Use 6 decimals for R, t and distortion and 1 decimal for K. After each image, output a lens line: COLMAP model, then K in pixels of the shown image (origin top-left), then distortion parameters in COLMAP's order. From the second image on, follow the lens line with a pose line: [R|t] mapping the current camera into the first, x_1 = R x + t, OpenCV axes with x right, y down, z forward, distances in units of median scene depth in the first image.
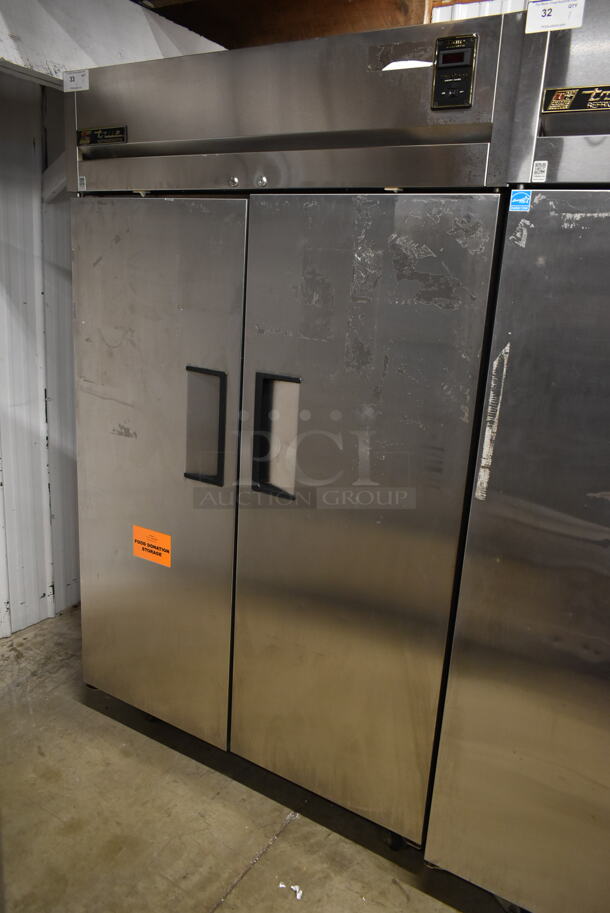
lens RADIAL K [[703.7, 0, 303.5], [0, 703.7, 451.7], [0, 0, 1]] dist [-0.018517, 0.007557]
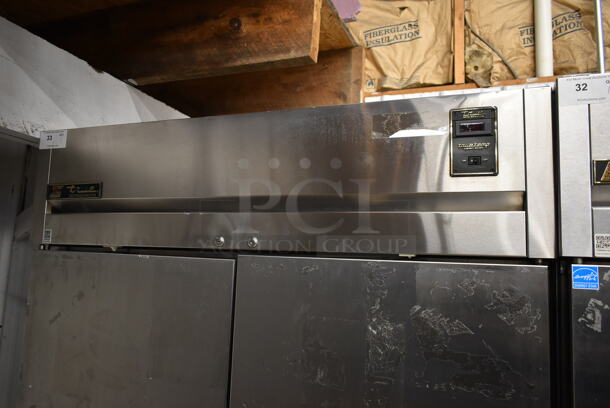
lens RADIAL K [[470.2, 0, 305.0], [0, 470.2, 204.0], [0, 0, 1]] dist [-0.018517, 0.007557]
pose [[0.983700, 0.004154, 0.179769, -0.089887], [0.060866, 0.933027, -0.354621, -0.183875], [-0.169202, 0.359782, 0.917566, 0.356331]]
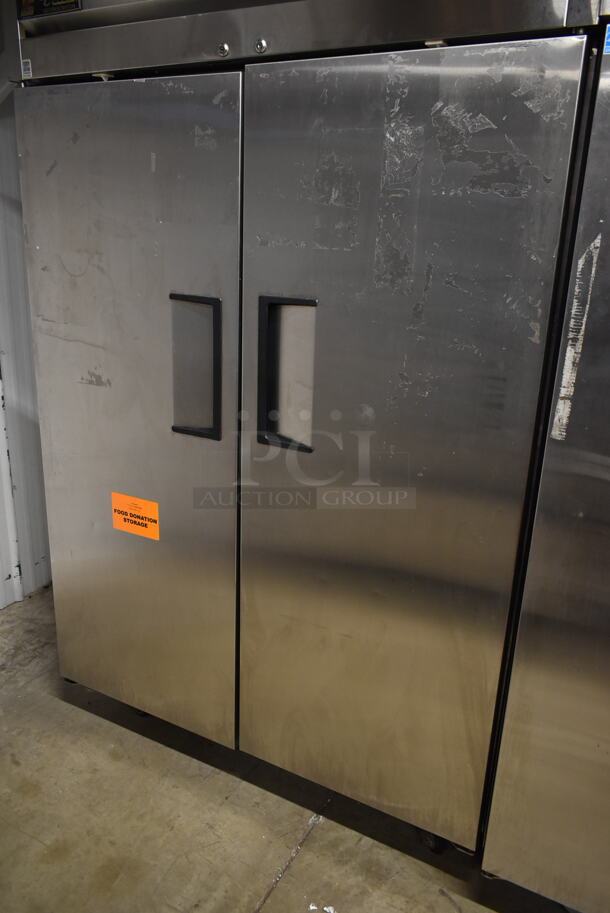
lens RADIAL K [[703.7, 0, 303.5], [0, 703.7, 451.7], [0, 0, 1]] dist [-0.018517, 0.007557]
pose [[0.998136, -0.038508, 0.047341, -0.057579], [0.036029, 0.997990, 0.052133, 0.023432], [-0.049254, -0.050330, 0.997517, 0.173824]]
